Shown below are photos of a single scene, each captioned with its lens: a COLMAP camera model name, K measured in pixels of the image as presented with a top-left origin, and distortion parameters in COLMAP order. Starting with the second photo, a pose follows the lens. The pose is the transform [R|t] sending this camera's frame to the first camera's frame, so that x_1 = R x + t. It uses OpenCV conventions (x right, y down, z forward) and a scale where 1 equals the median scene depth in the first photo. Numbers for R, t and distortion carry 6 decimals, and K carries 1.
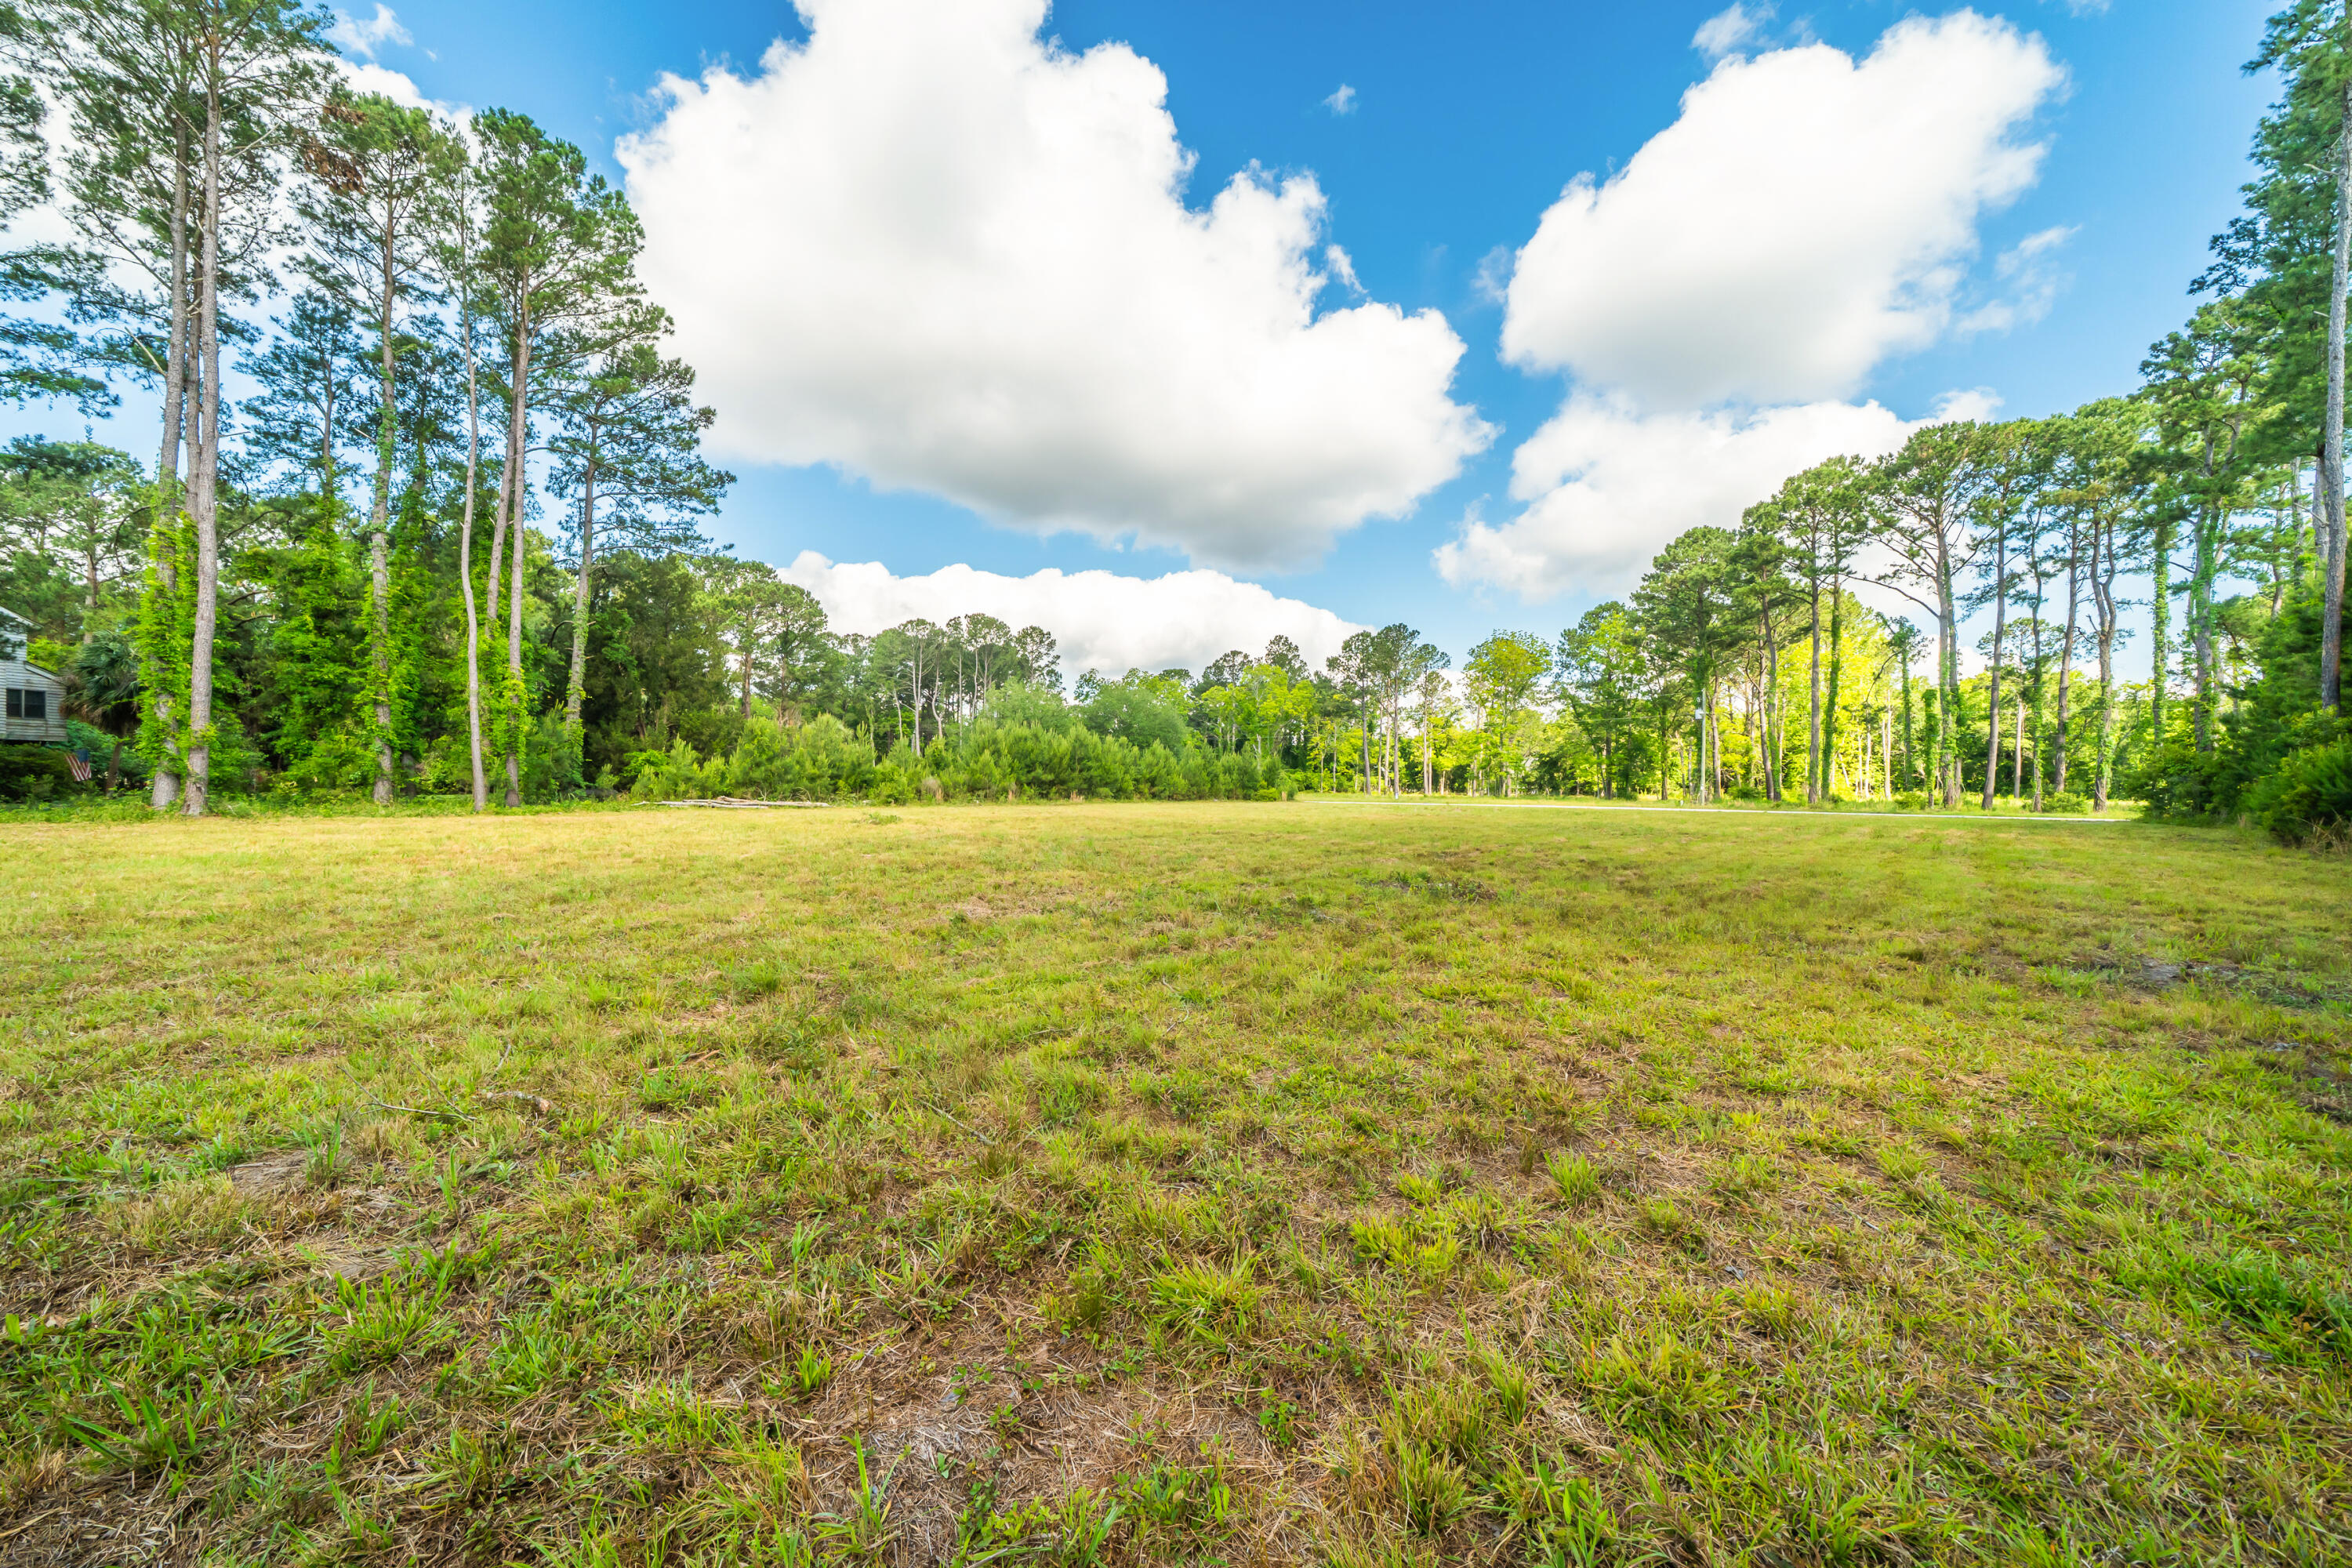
lens RADIAL K [[801.9, 0, 1182.7], [0, 801.9, 775.4], [0, 0, 1]] dist [0.001687, 0.000022]
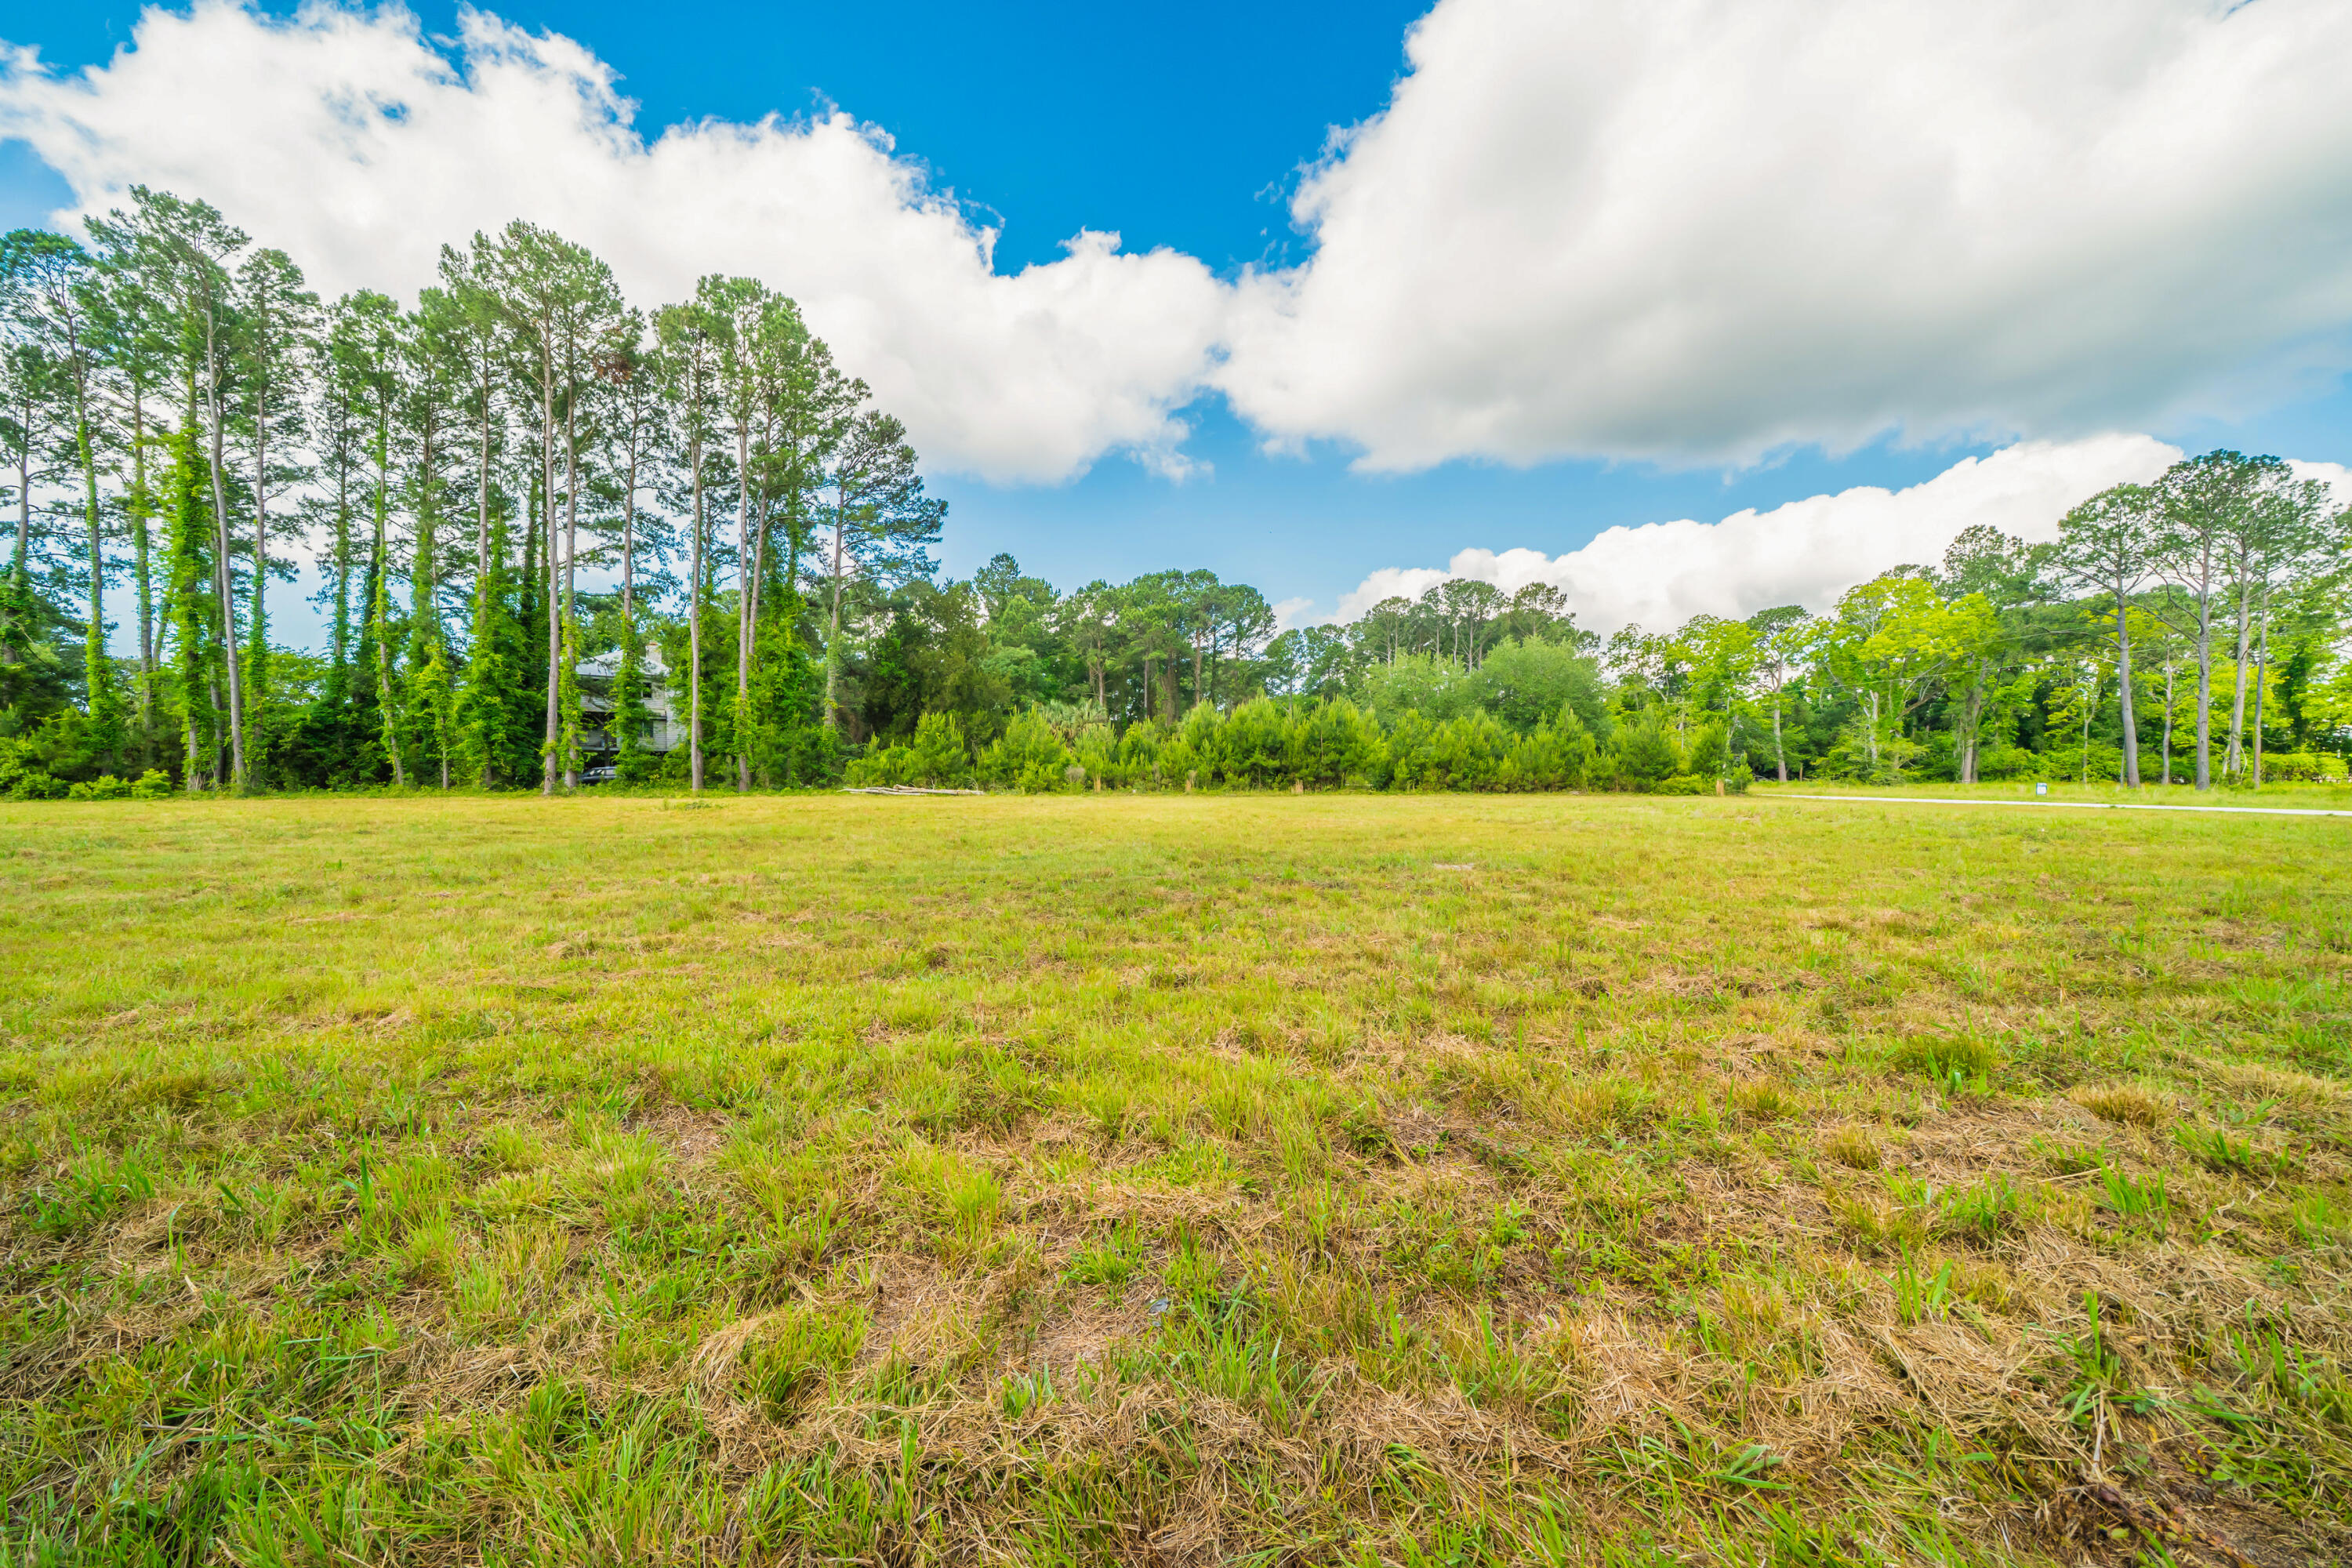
lens RADIAL K [[801.9, 0, 1166.1], [0, 801.9, 791.0], [0, 0, 1]] dist [0.001687, 0.000022]
pose [[0.691321, 0.011164, -0.722461, 0.172496], [0.013291, 0.999515, 0.028163, 0.002897], [0.722425, -0.029073, 0.690837, 0.152836]]
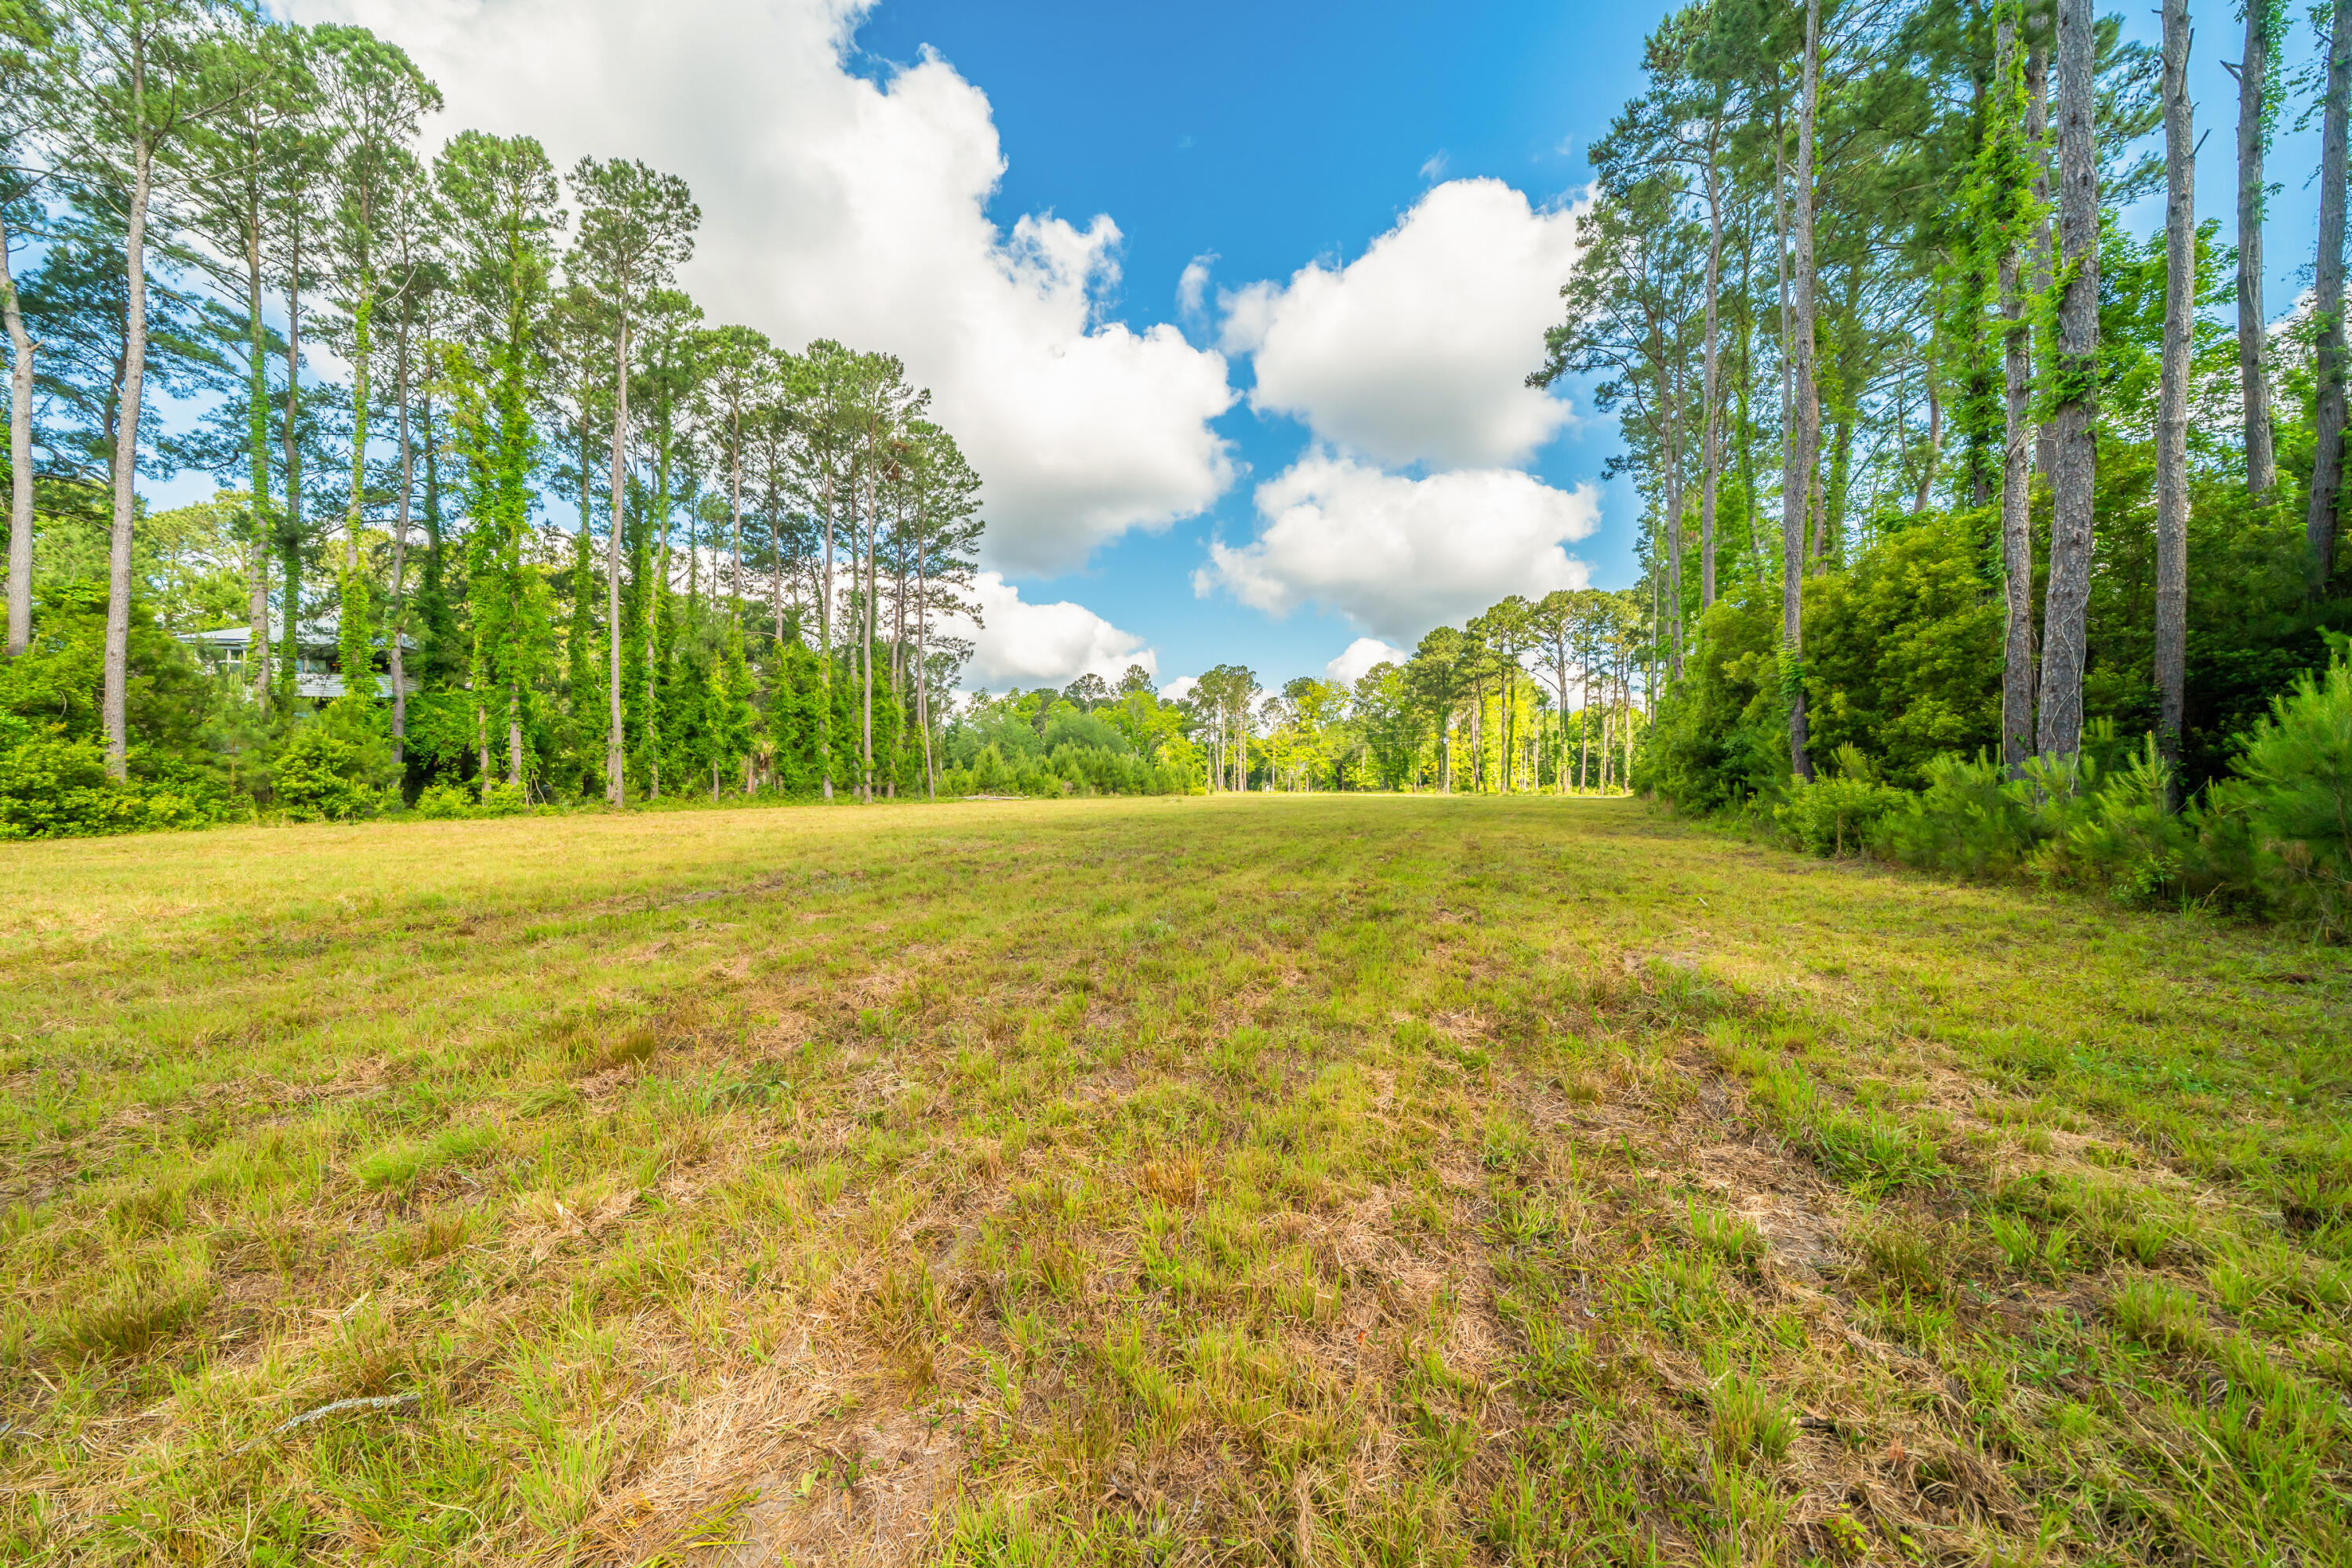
lens RADIAL K [[801.9, 0, 1171.9], [0, 801.9, 787.2], [0, 0, 1]] dist [0.001687, 0.000022]
pose [[0.957360, -0.008969, 0.288759, -0.233426], [0.004541, 0.999862, 0.016002, -0.005052], [-0.288863, -0.014008, 0.957268, -0.267077]]
